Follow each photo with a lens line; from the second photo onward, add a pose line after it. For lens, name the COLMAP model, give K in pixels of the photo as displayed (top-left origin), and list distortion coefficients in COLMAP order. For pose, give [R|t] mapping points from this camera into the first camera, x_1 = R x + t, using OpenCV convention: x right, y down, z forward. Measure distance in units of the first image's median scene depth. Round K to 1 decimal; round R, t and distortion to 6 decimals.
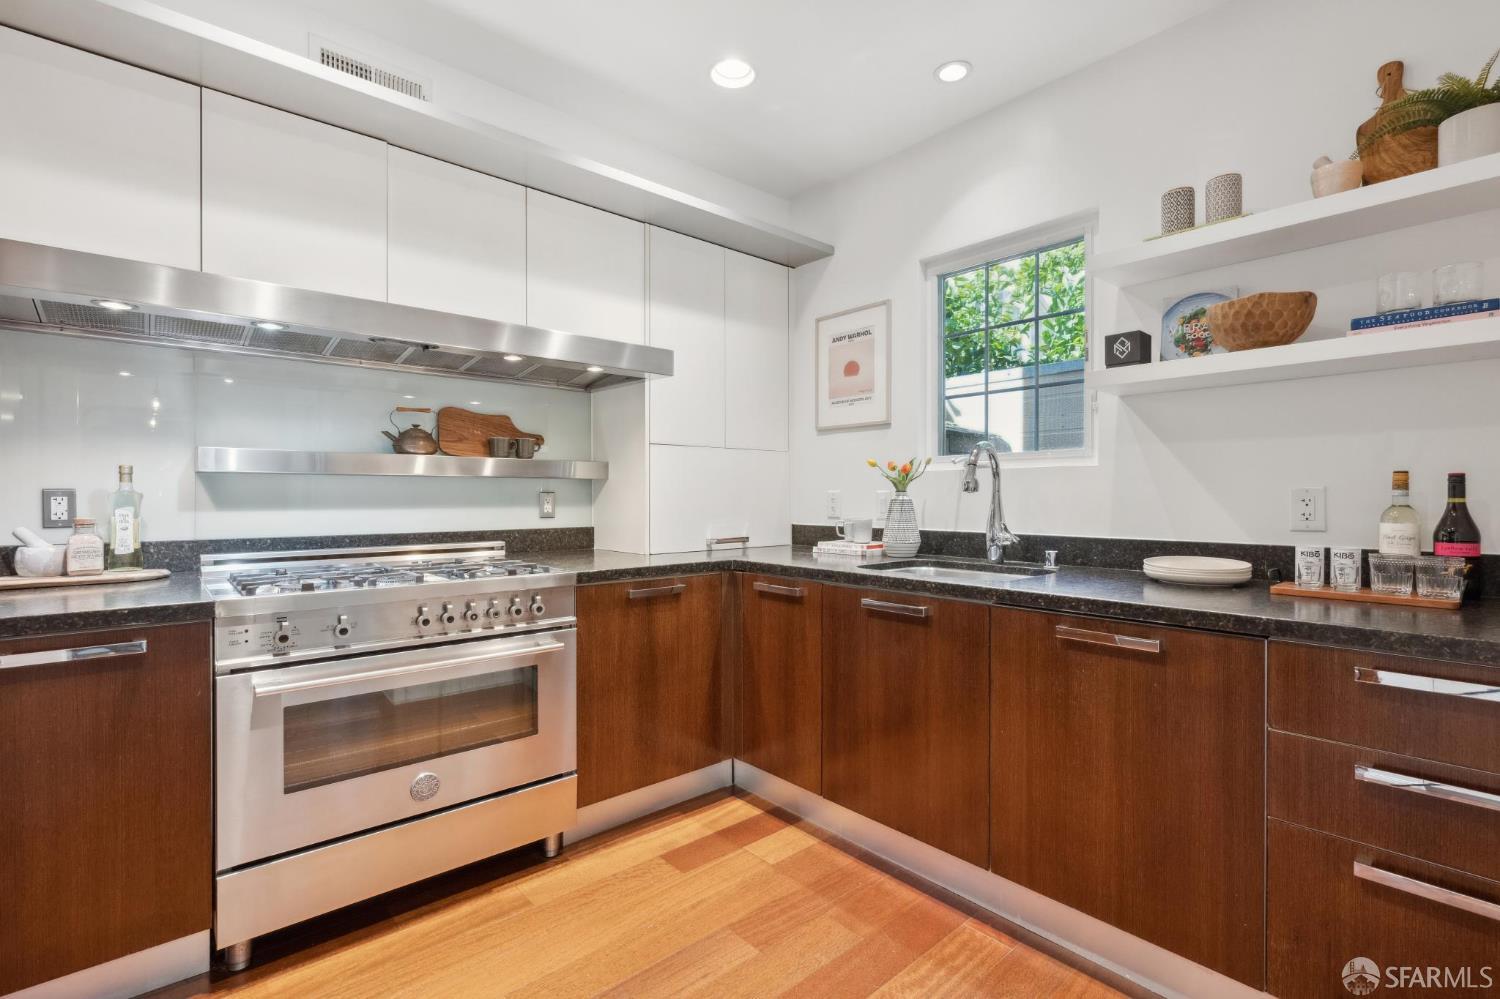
lens RADIAL K [[698.6, 0, 750.0], [0, 698.6, 499.5], [0, 0, 1]] dist [0.000090, -0.000359]
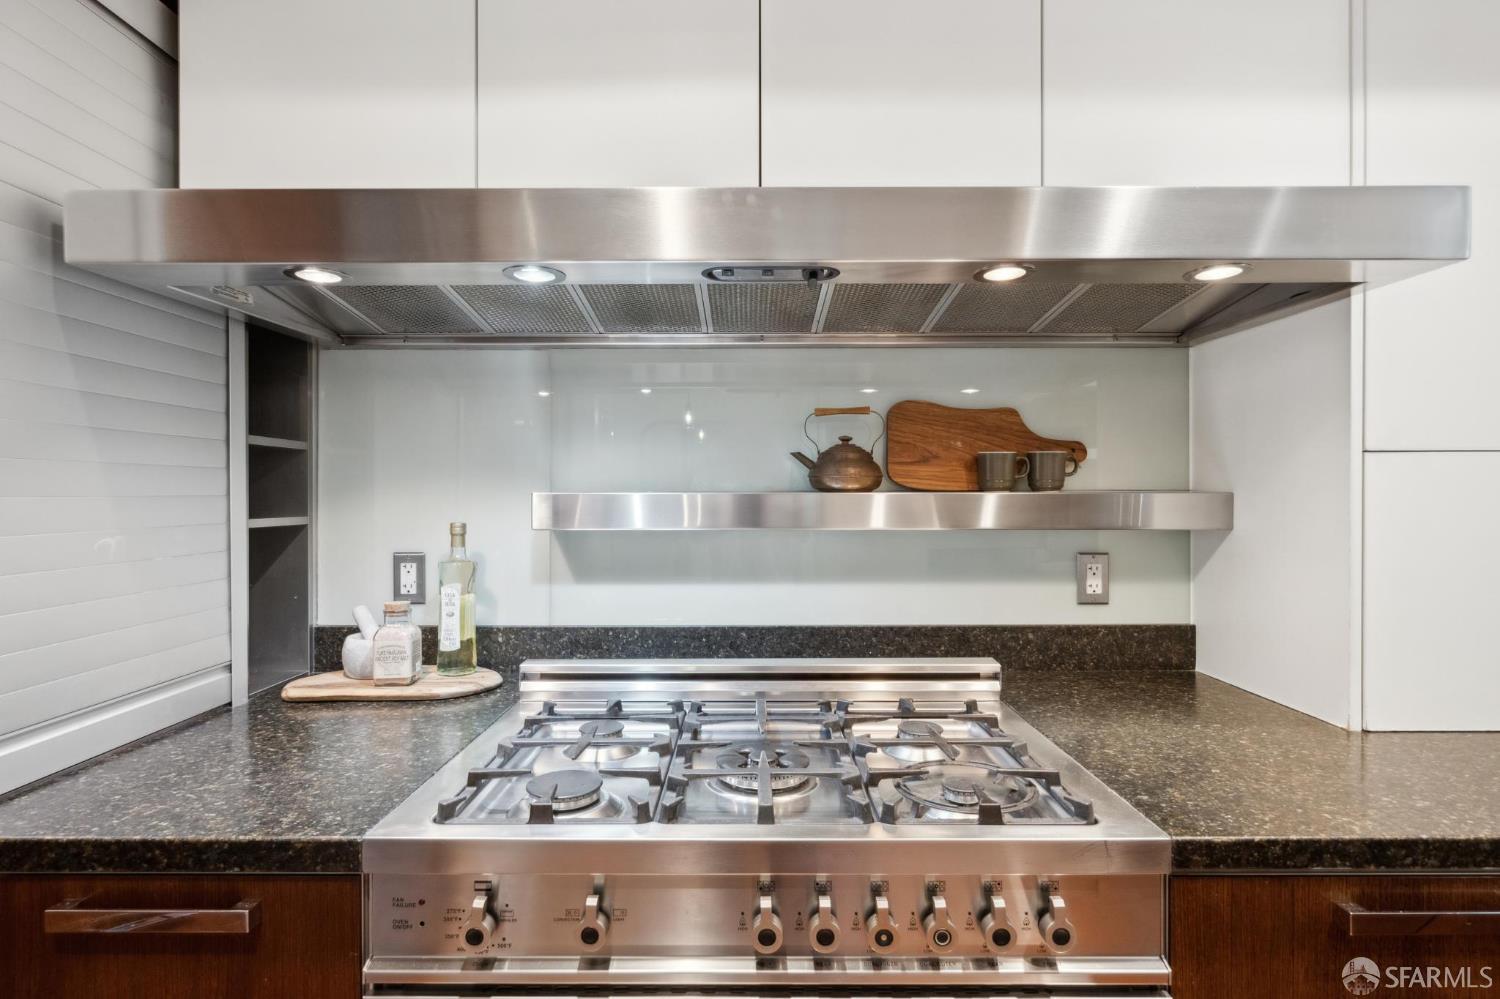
lens RADIAL K [[741.5, 0, 756.4], [0, 741.5, 504.0], [0, 0, 1]] dist [-0.002087, -0.000741]
pose [[0.753757, 0.007146, -0.657114, -0.138967], [-0.000911, 0.999951, 0.009830, -0.058830], [0.657153, -0.006811, 0.753727, 0.497658]]
